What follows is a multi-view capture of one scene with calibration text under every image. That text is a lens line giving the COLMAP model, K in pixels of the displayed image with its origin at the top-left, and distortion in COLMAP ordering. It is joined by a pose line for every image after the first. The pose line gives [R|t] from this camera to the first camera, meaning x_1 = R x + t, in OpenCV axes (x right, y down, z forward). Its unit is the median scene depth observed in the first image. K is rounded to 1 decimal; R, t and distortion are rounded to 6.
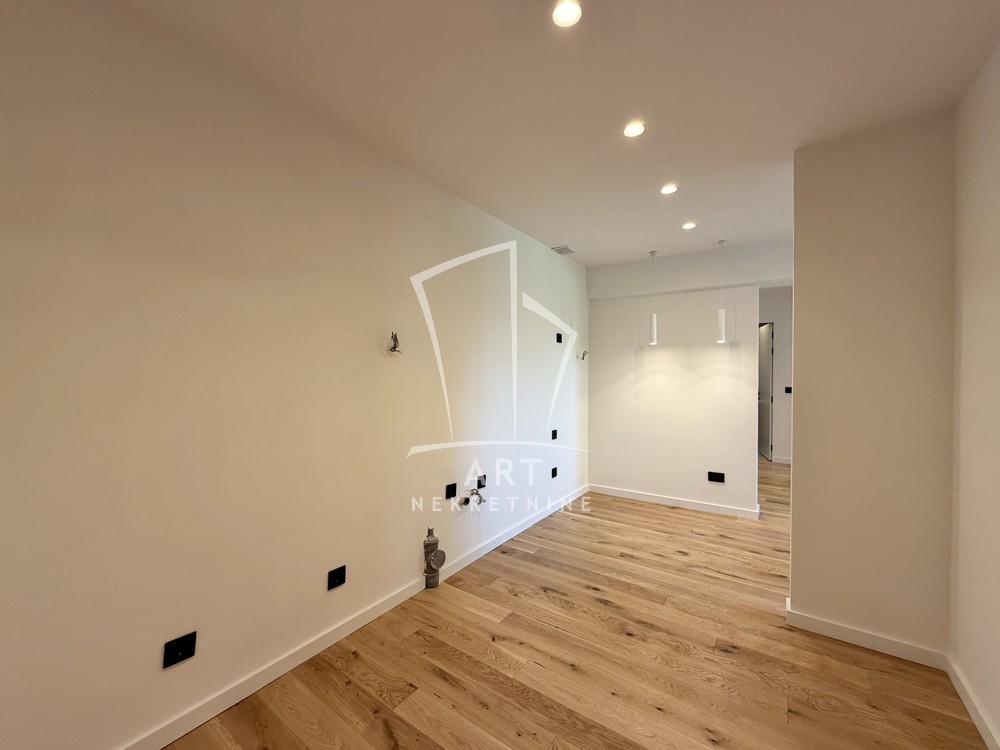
lens RADIAL K [[399.4, 0, 493.6], [0, 399.4, 377.8], [0, 0, 1]] dist [0.000856, -0.000164]
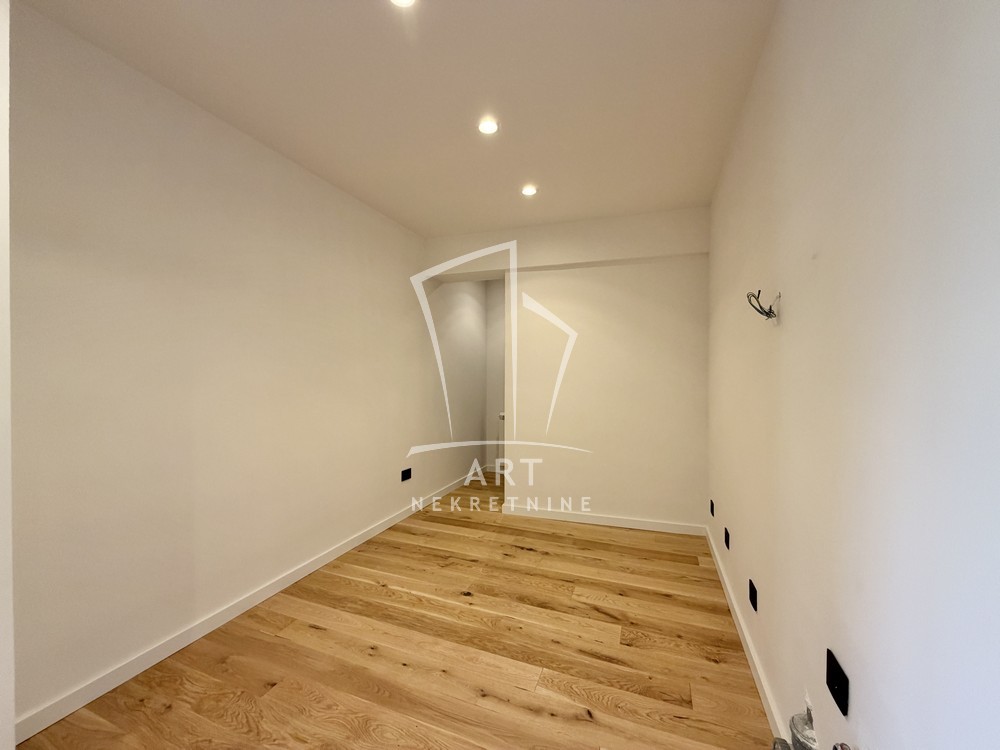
lens RADIAL K [[399.4, 0, 493.6], [0, 399.4, 377.8], [0, 0, 1]] dist [0.000856, -0.000164]
pose [[-0.969763, 0.002649, -0.244033, 0.396969], [-0.008198, 0.999023, 0.043423, 0.001377], [0.243909, 0.044110, -0.968794, 1.863357]]
